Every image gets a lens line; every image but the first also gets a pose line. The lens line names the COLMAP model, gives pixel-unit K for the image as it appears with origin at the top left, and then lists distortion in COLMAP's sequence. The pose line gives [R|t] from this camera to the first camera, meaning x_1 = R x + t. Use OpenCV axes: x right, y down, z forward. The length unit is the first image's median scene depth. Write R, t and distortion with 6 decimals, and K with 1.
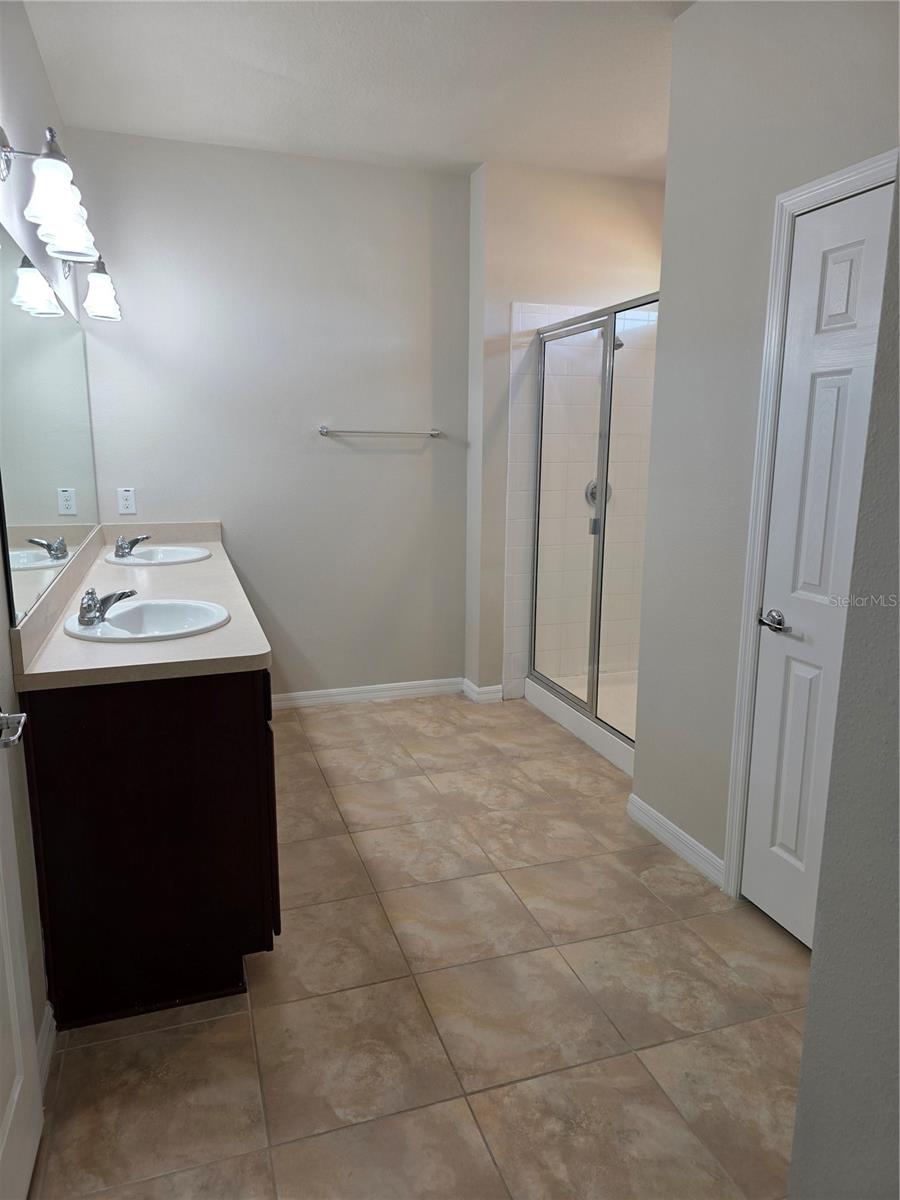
lens RADIAL K [[801.1, 0, 443.3], [0, 801.1, 596.8], [0, 0, 1]] dist [0.060933, -0.059182]
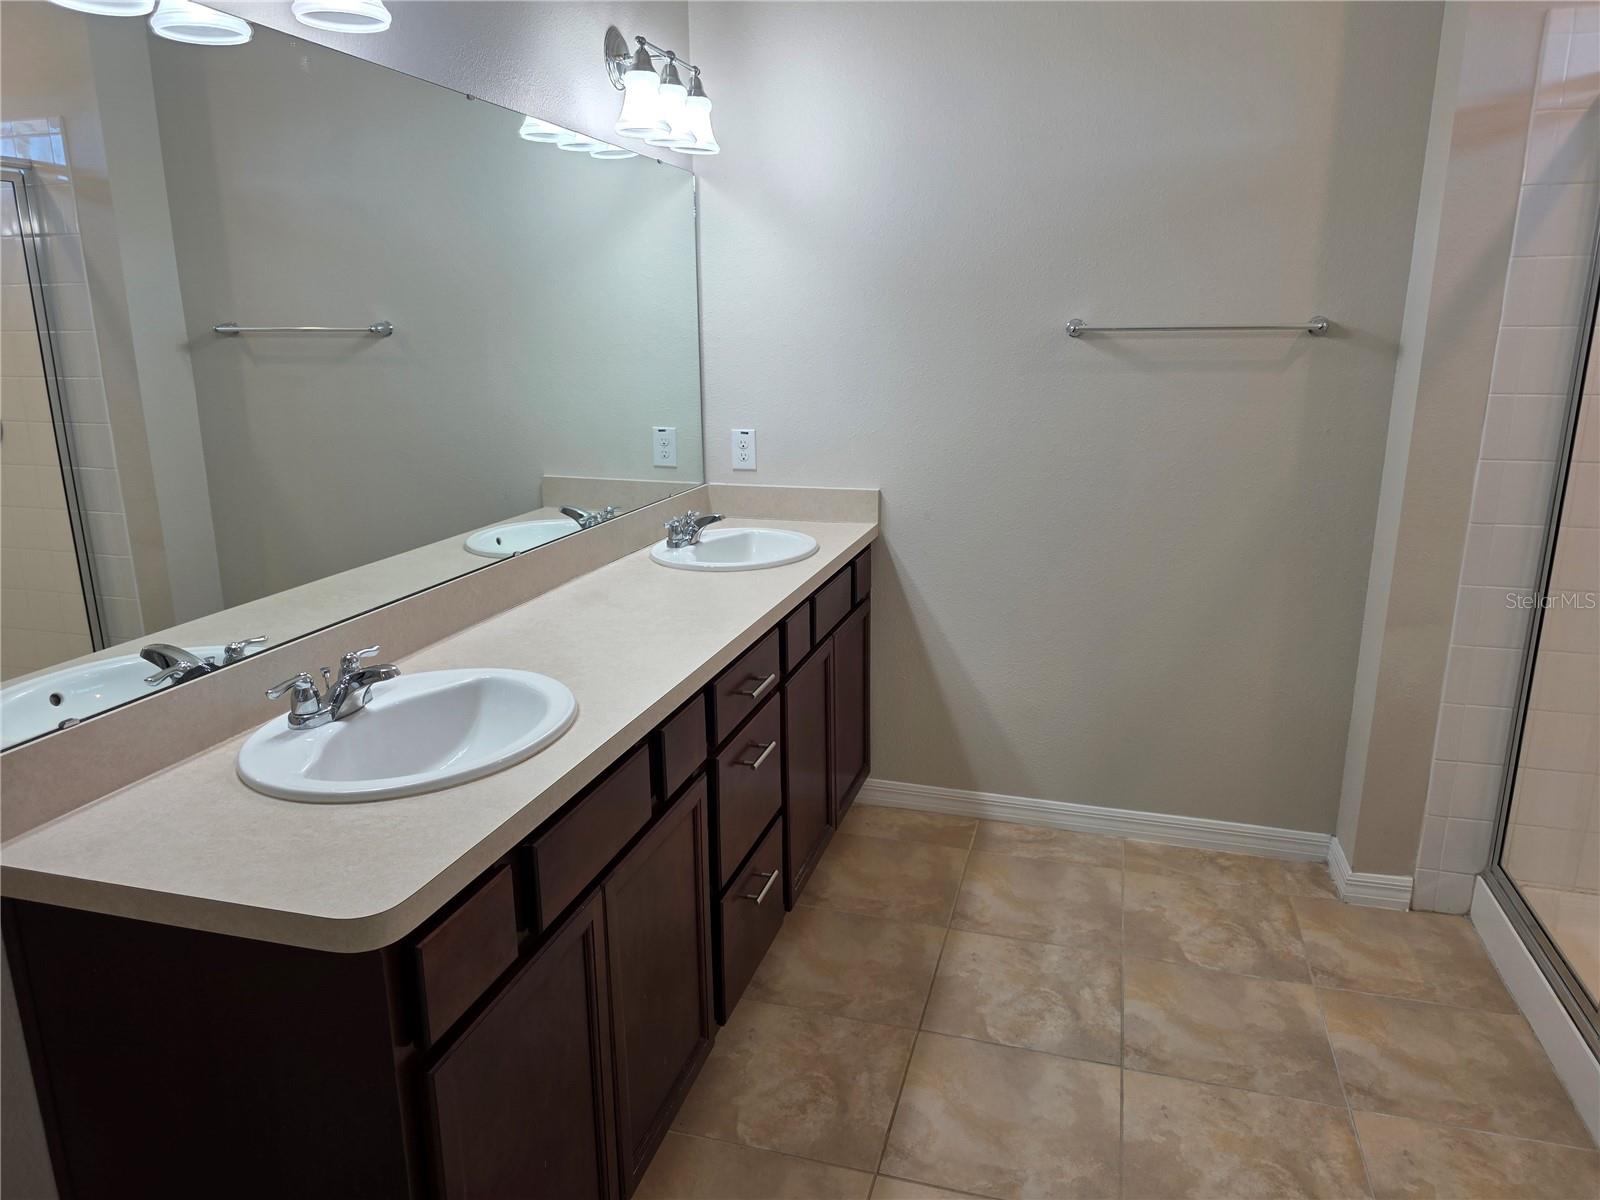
lens RADIAL K [[1068.1, 0, 796.4], [0, 1068.1, 598.1], [0, 0, 1]] dist [0.060933, -0.059182]
pose [[0.820807, 0.126029, -0.557129, 0.118474], [-0.093485, 0.991844, 0.086636, -0.075777], [0.563503, -0.019028, 0.825895, 0.315015]]
